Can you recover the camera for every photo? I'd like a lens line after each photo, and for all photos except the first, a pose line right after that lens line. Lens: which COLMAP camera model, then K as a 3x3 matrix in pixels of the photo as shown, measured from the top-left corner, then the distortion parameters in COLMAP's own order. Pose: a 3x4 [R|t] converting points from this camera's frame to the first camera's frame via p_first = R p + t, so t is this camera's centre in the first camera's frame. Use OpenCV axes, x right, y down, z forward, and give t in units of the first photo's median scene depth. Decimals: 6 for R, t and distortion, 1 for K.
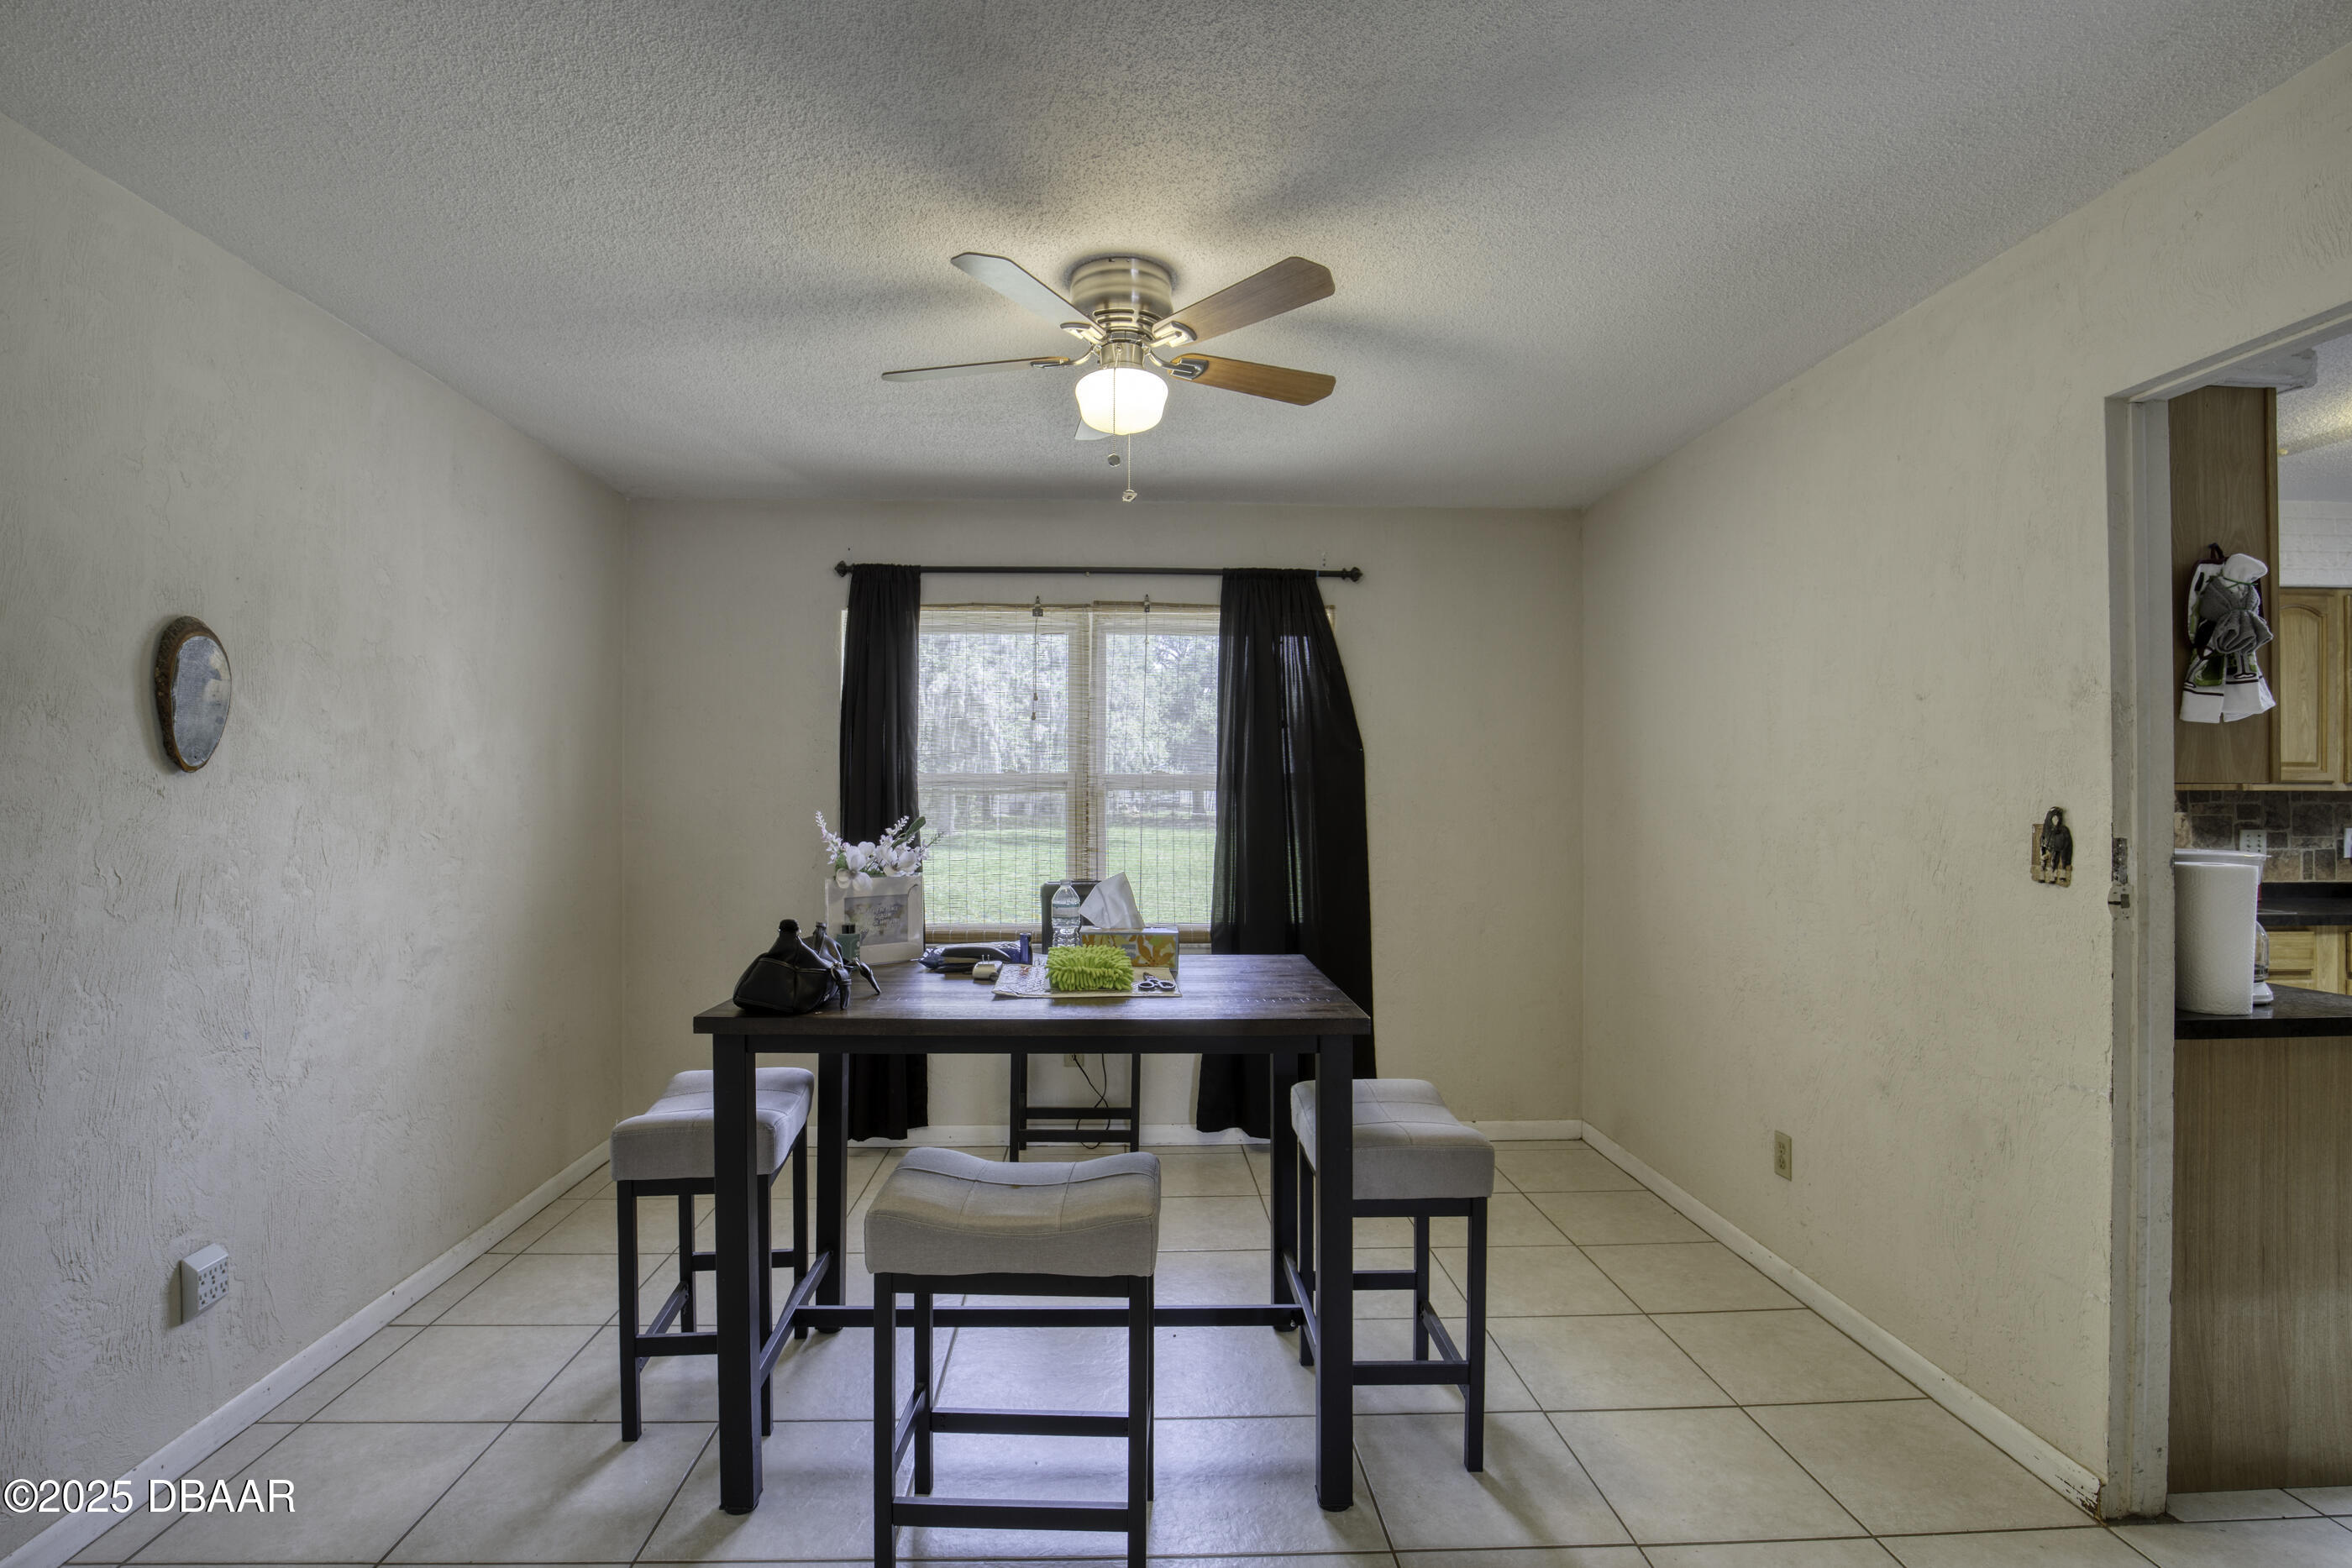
lens RADIAL K [[1127.4, 0, 1148.6], [0, 1127.4, 786.9], [0, 0, 1]] dist [-0.015005, 0.000842]
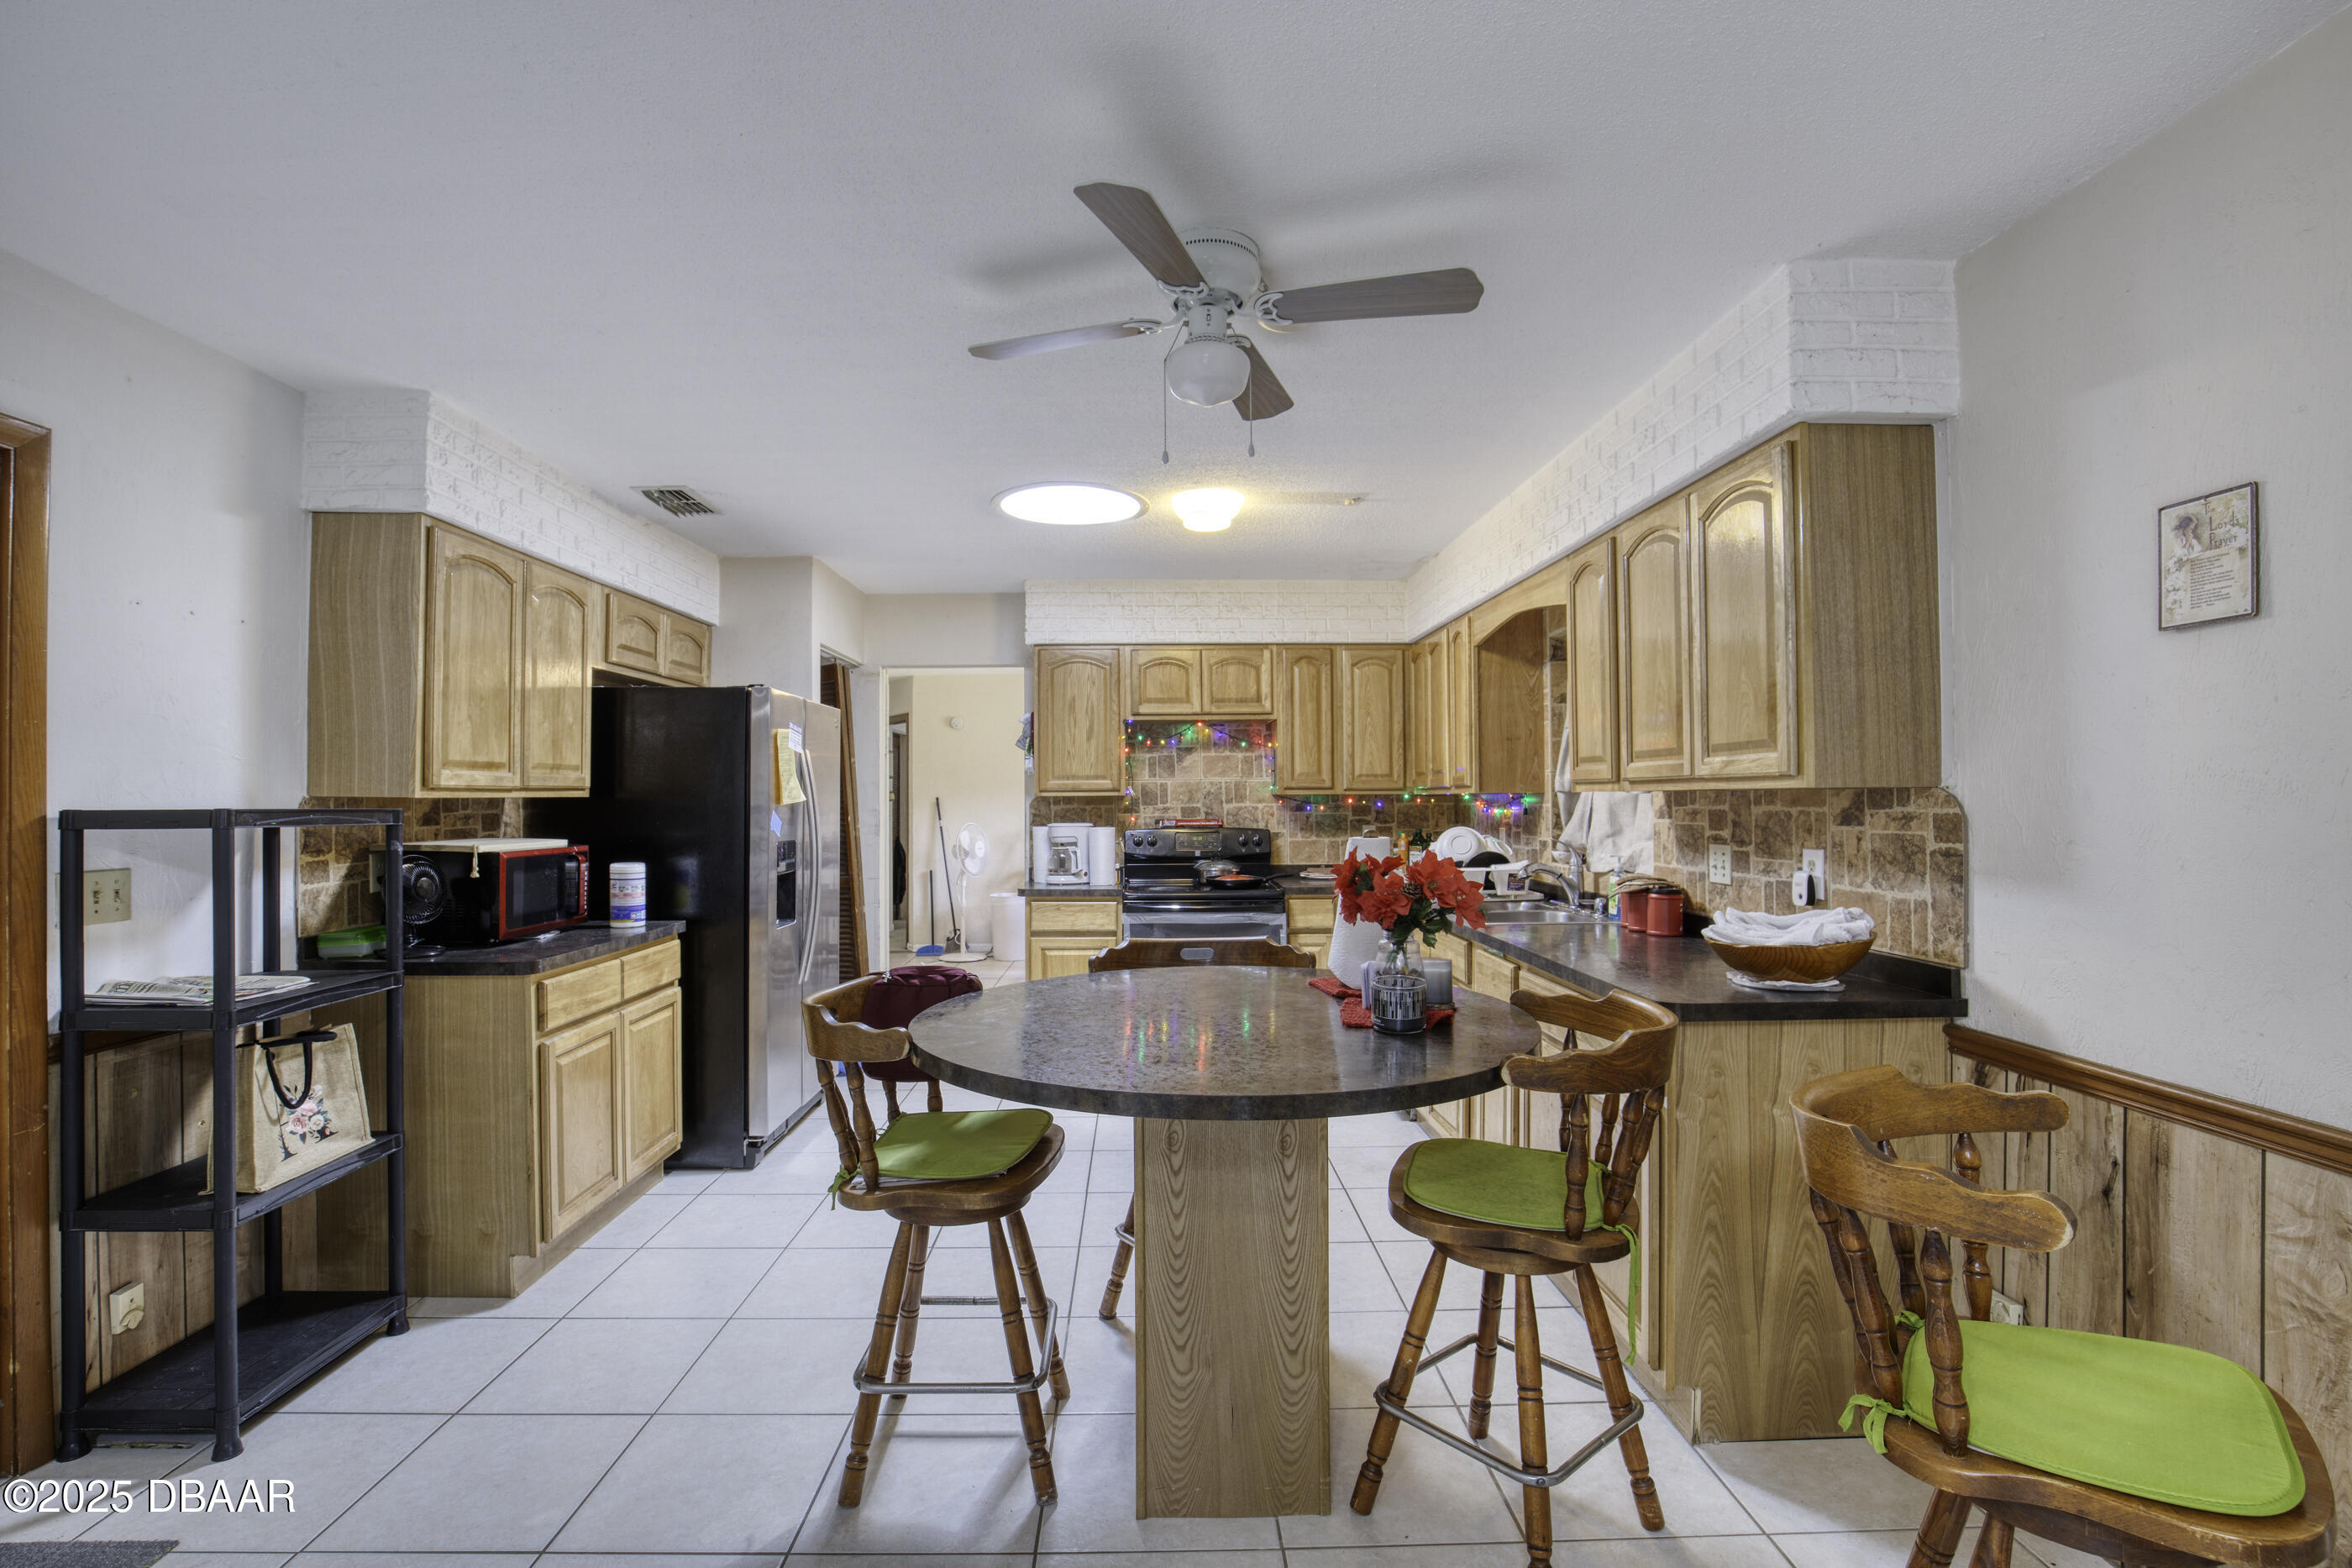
lens RADIAL K [[1127.4, 0, 1148.6], [0, 1127.4, 786.9], [0, 0, 1]] dist [-0.015005, 0.000842]
pose [[-0.041887, -0.011932, -0.999051, 1.761082], [0.010123, 0.999872, -0.012366, 0.006415], [0.999071, -0.010631, -0.041761, 0.673450]]
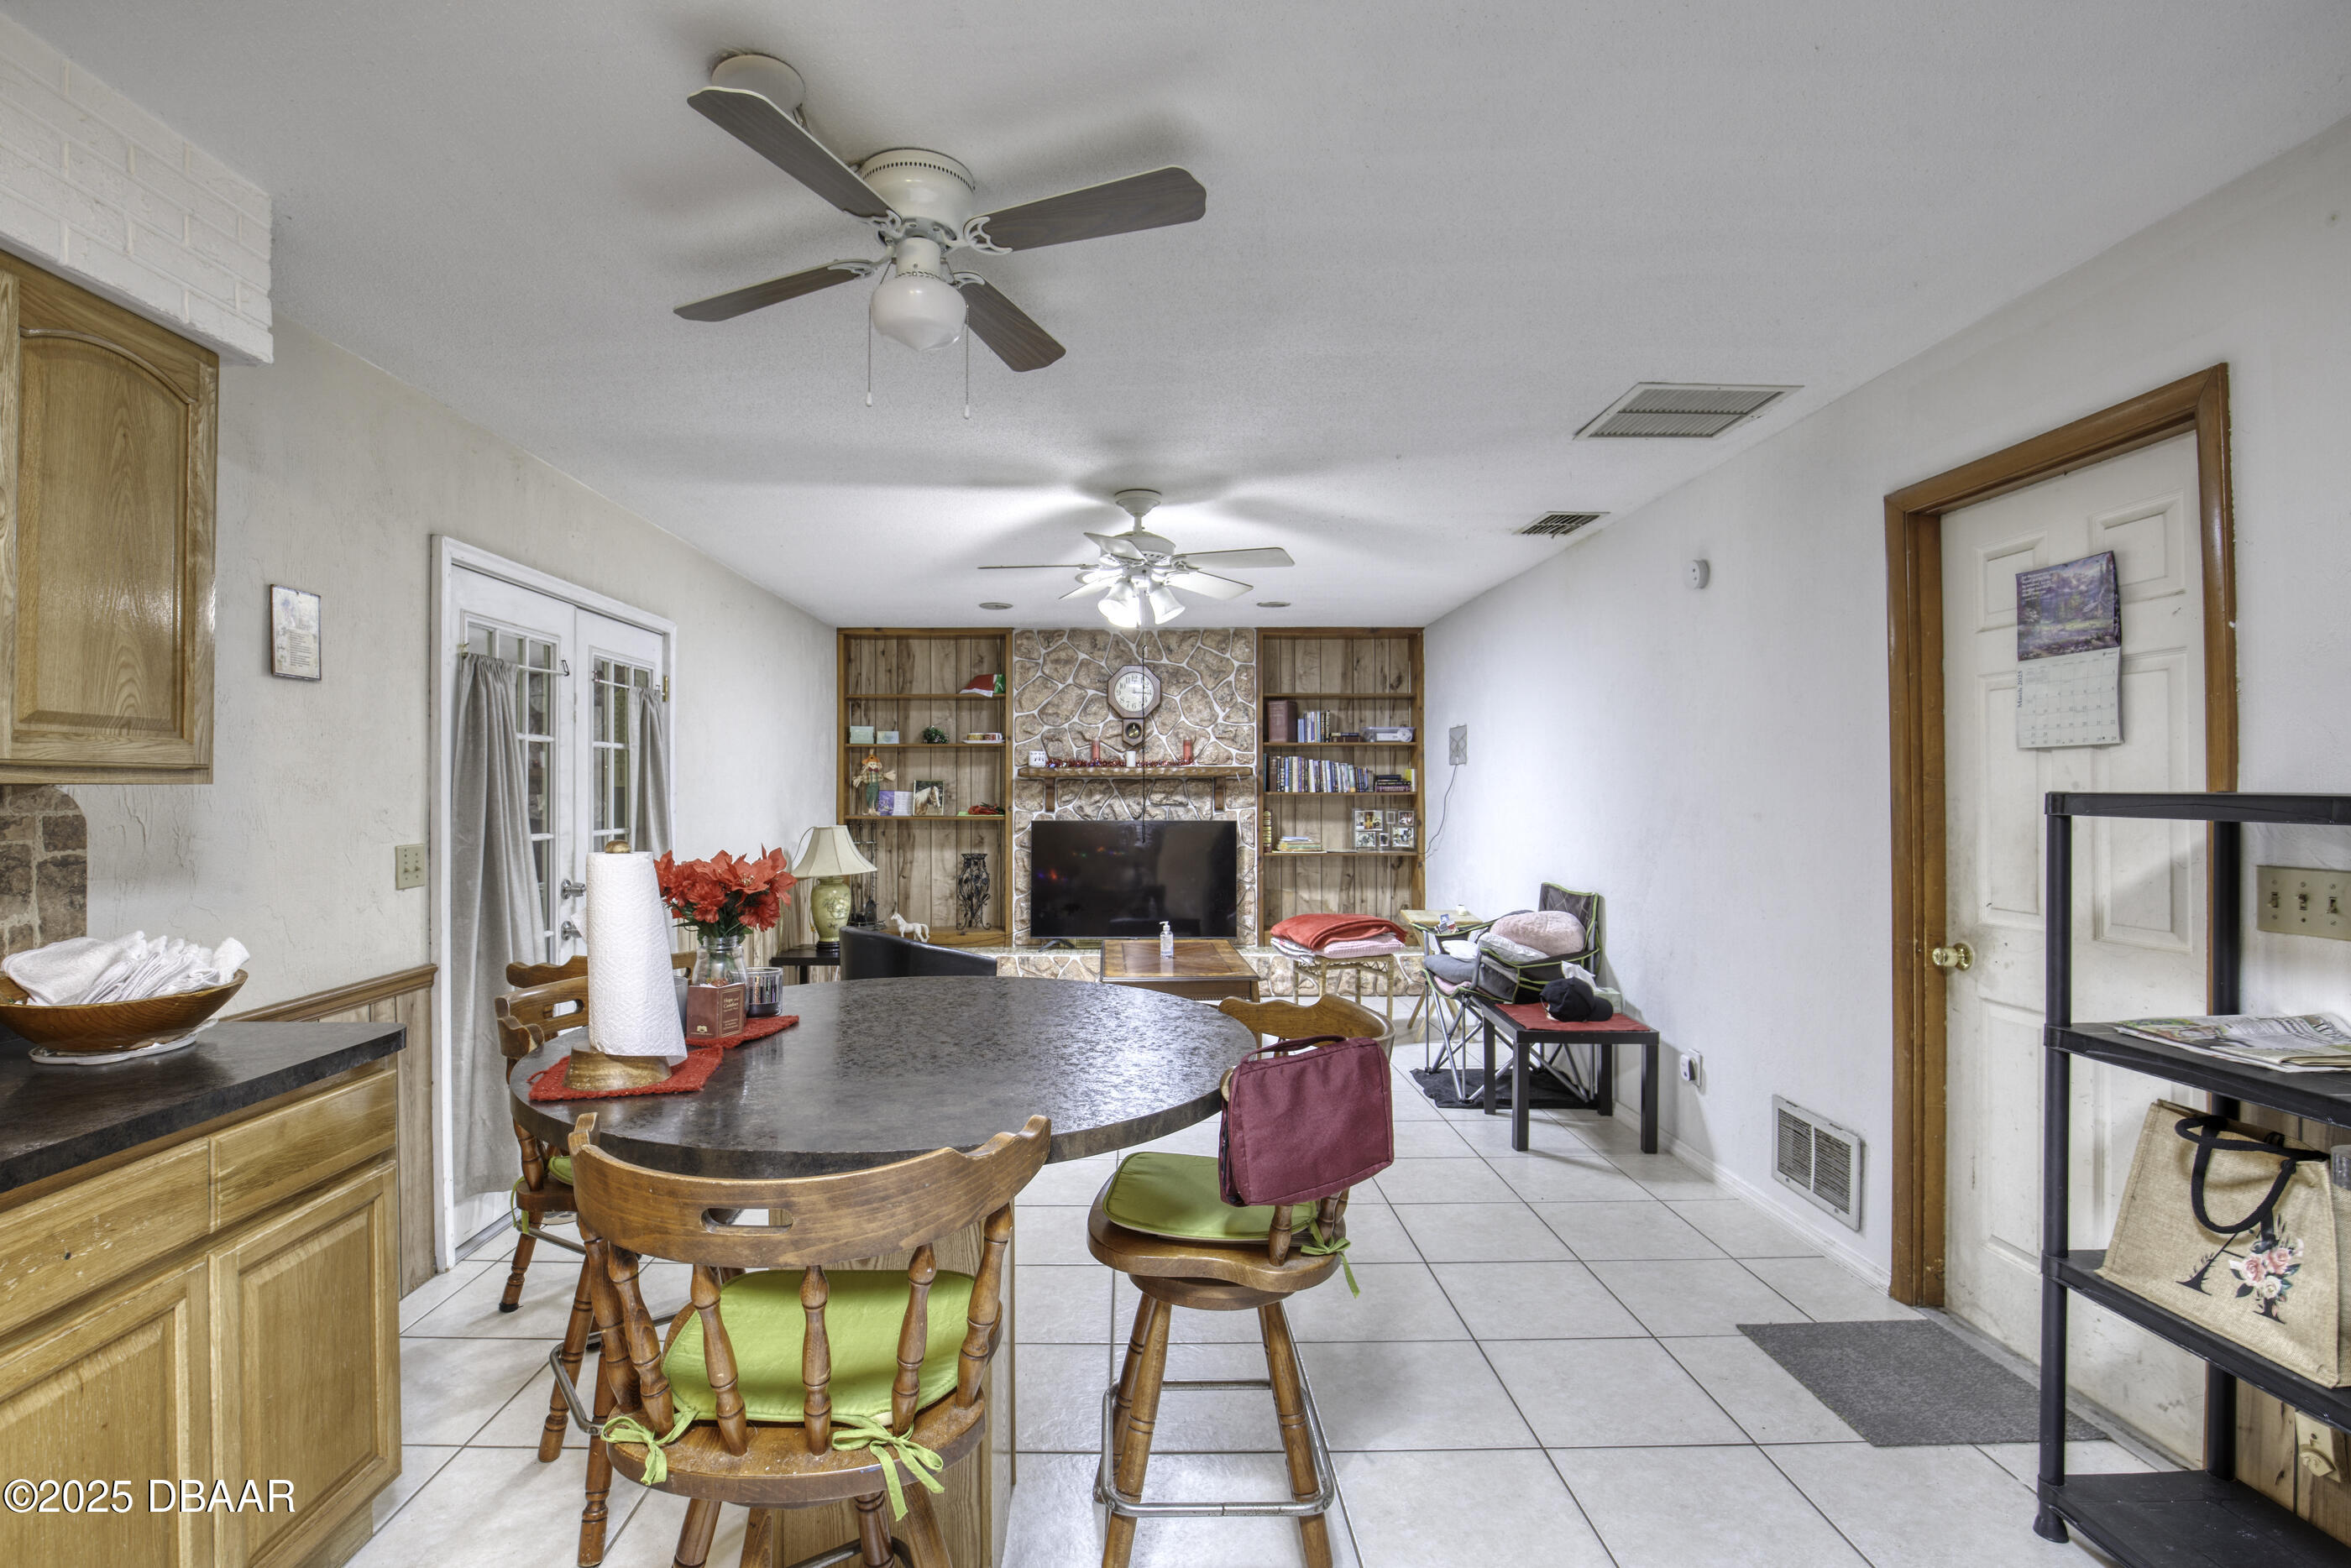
lens RADIAL K [[1098.0, 0, 1132.9], [0, 1098.0, 783.9], [0, 0, 1]] dist [-0.037229, 0.009458]
pose [[0.039686, 0.003691, 0.999205, 0.793044], [-0.000448, 0.999993, -0.003676, 0.004358], [-0.999212, -0.000302, 0.039687, 0.572670]]
